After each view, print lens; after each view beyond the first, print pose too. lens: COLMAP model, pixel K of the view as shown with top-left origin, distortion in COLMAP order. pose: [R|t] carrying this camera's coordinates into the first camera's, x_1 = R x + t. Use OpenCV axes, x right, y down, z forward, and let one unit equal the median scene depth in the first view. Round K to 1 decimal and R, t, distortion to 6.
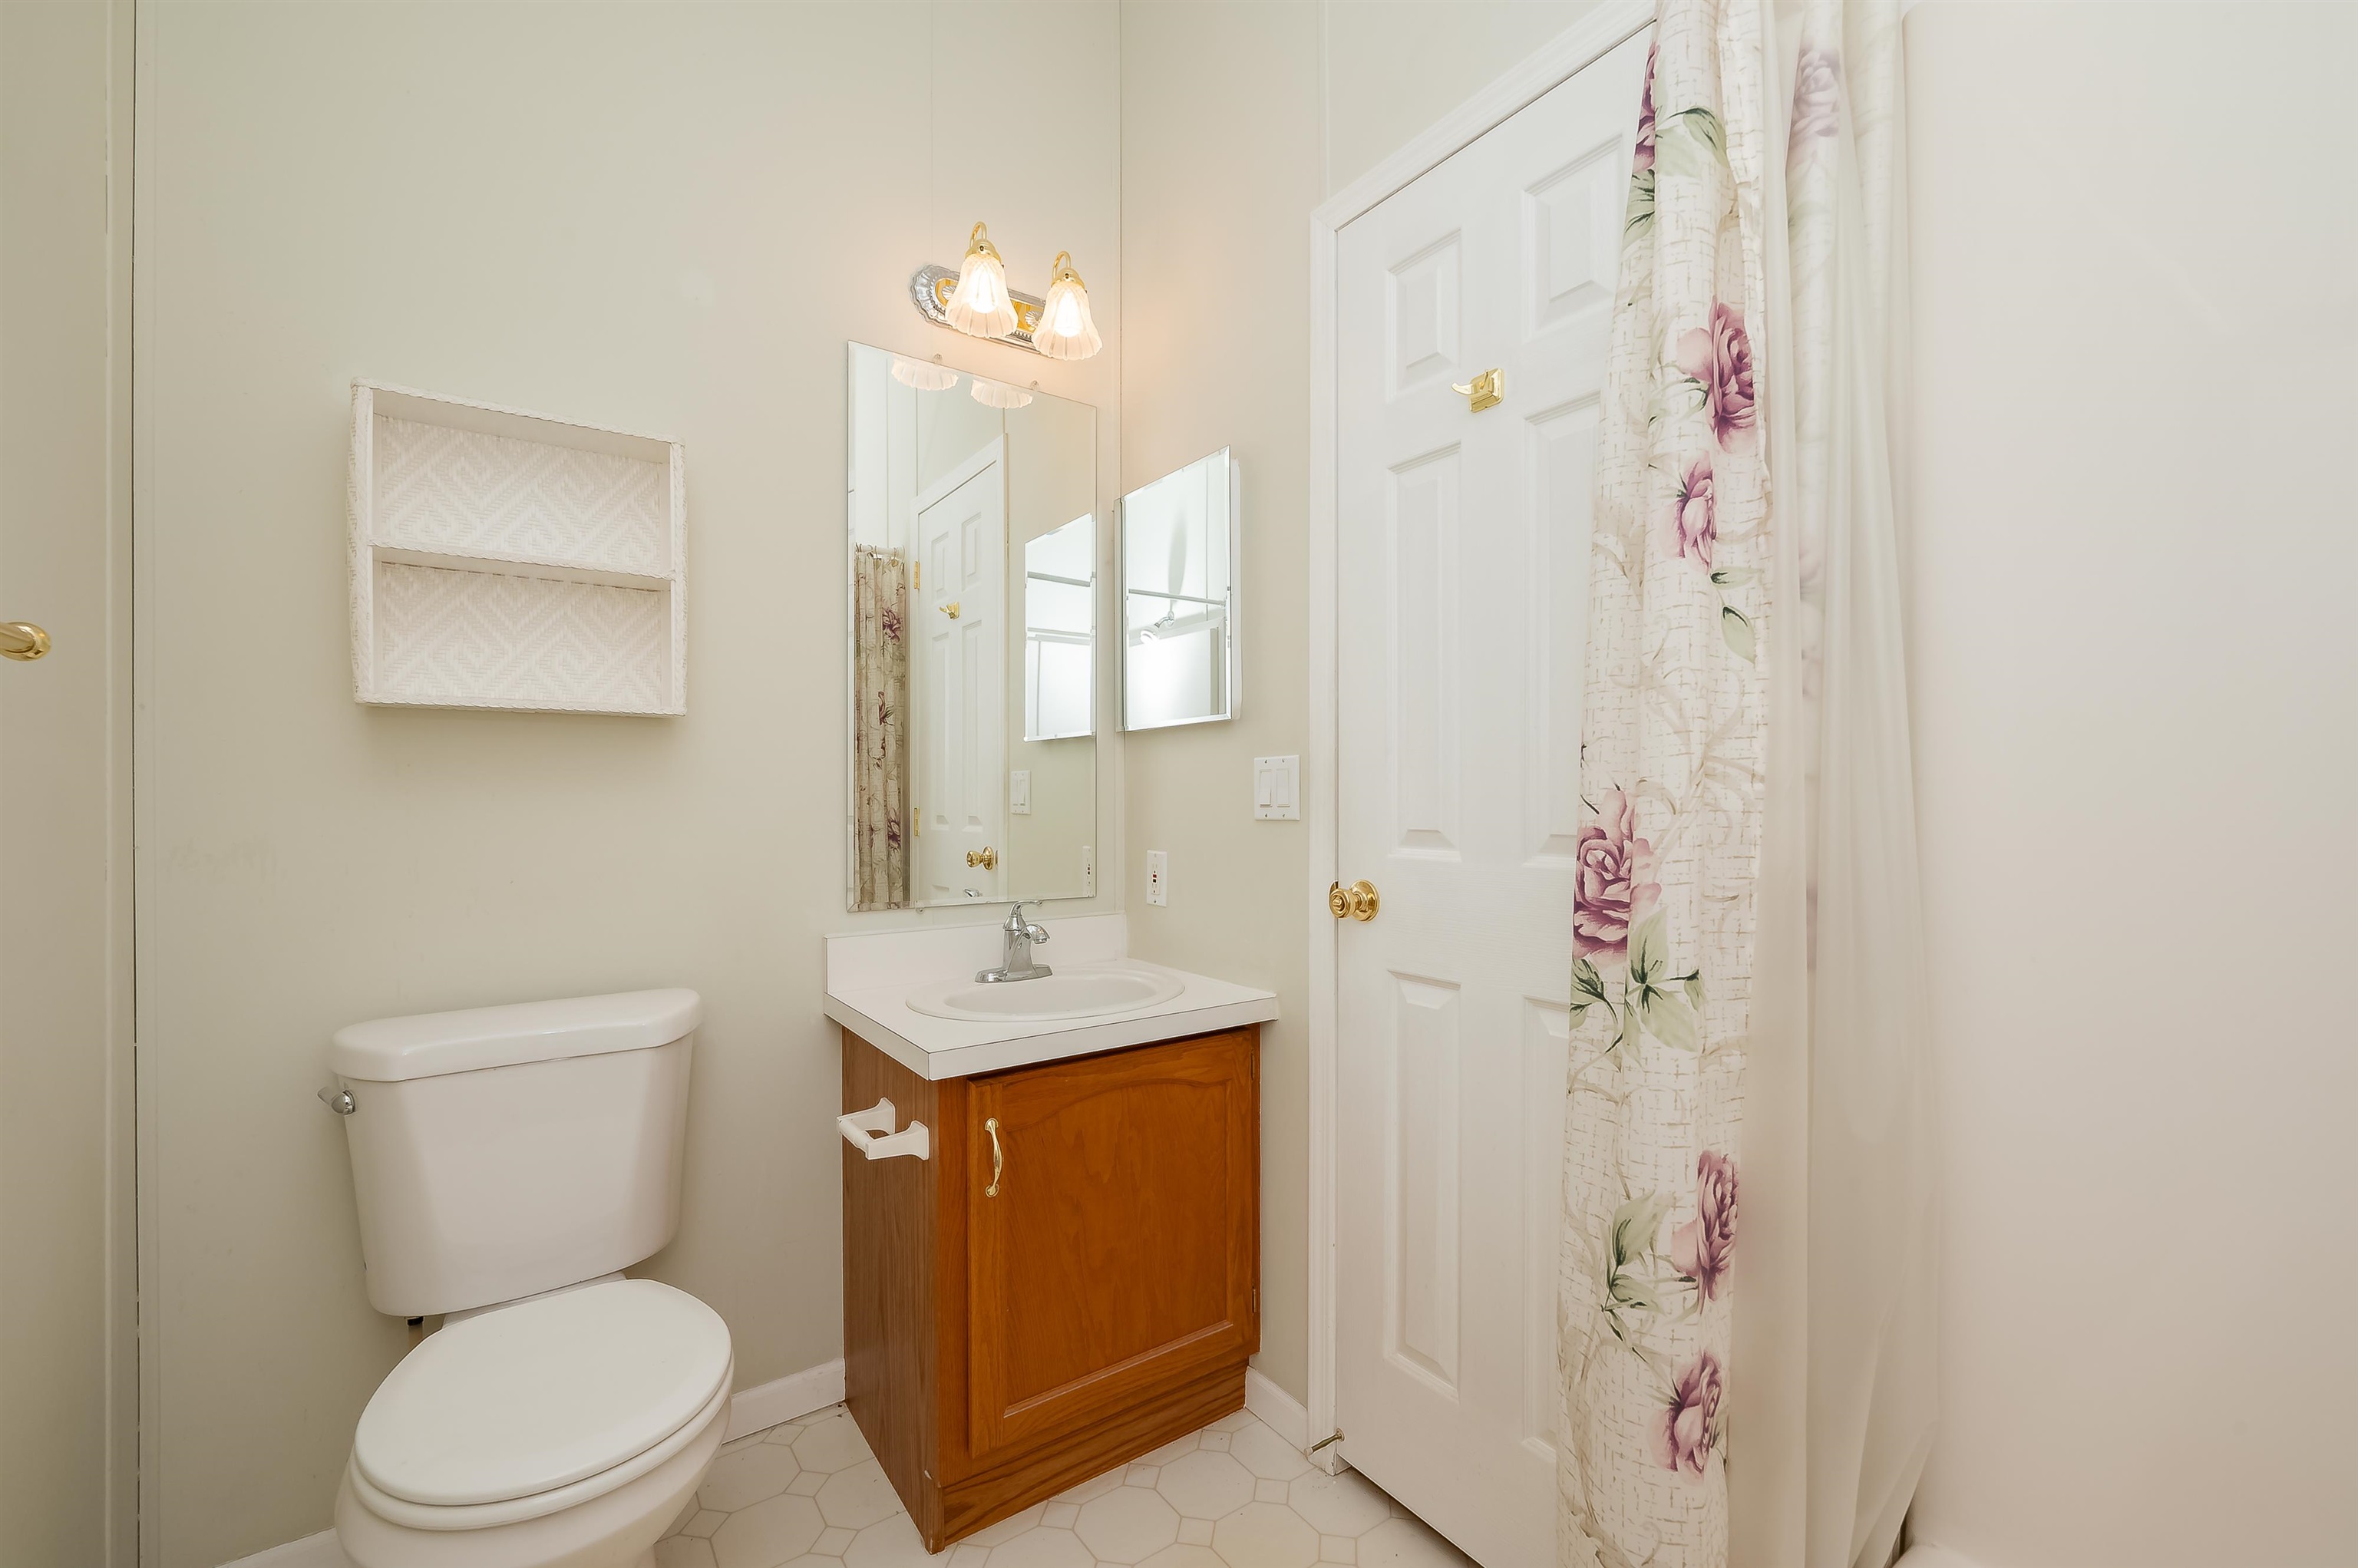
lens RADIAL K [[982.3, 0, 1179.0], [0, 982.3, 784.0], [0, 0, 1]] dist [0.000199, -0.000008]
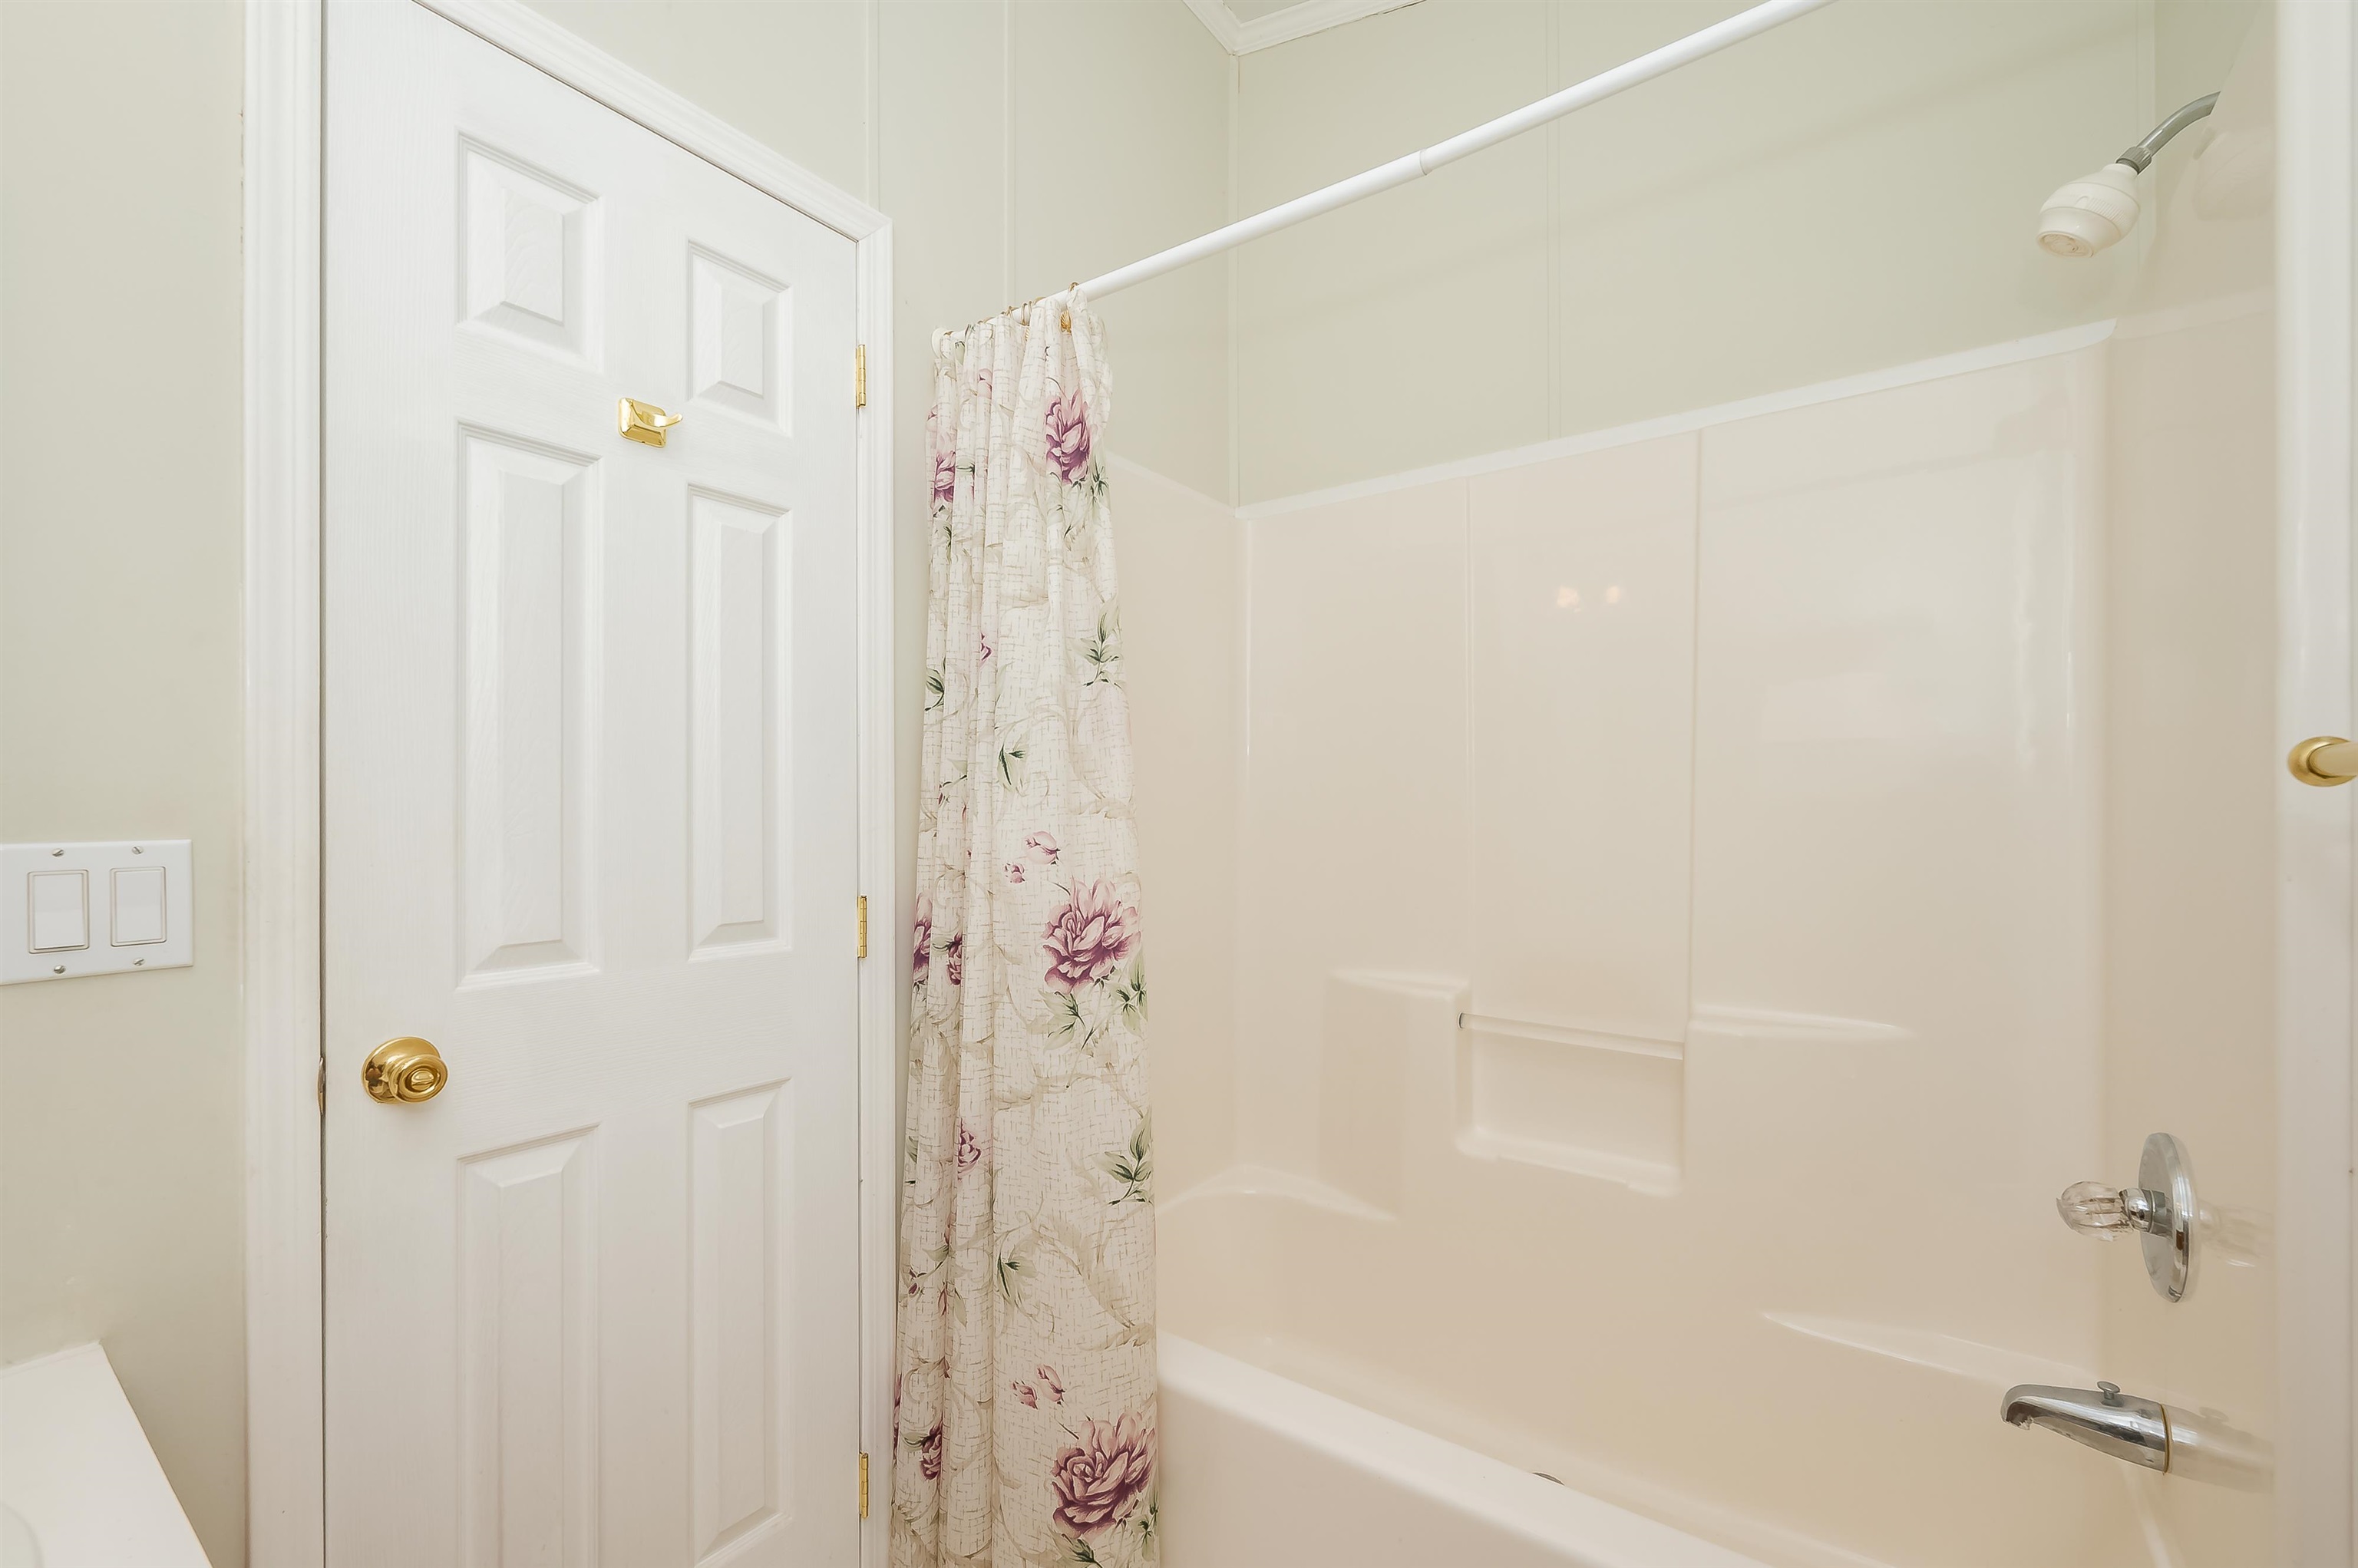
lens RADIAL K [[982.3, 0, 1179.0], [0, 982.3, 784.0], [0, 0, 1]] dist [0.000199, -0.000008]
pose [[-0.324882, 0.027744, 0.945348, -0.618668], [-0.010228, 0.999408, -0.032845, -0.053713], [-0.945699, -0.020340, -0.324406, 0.777817]]
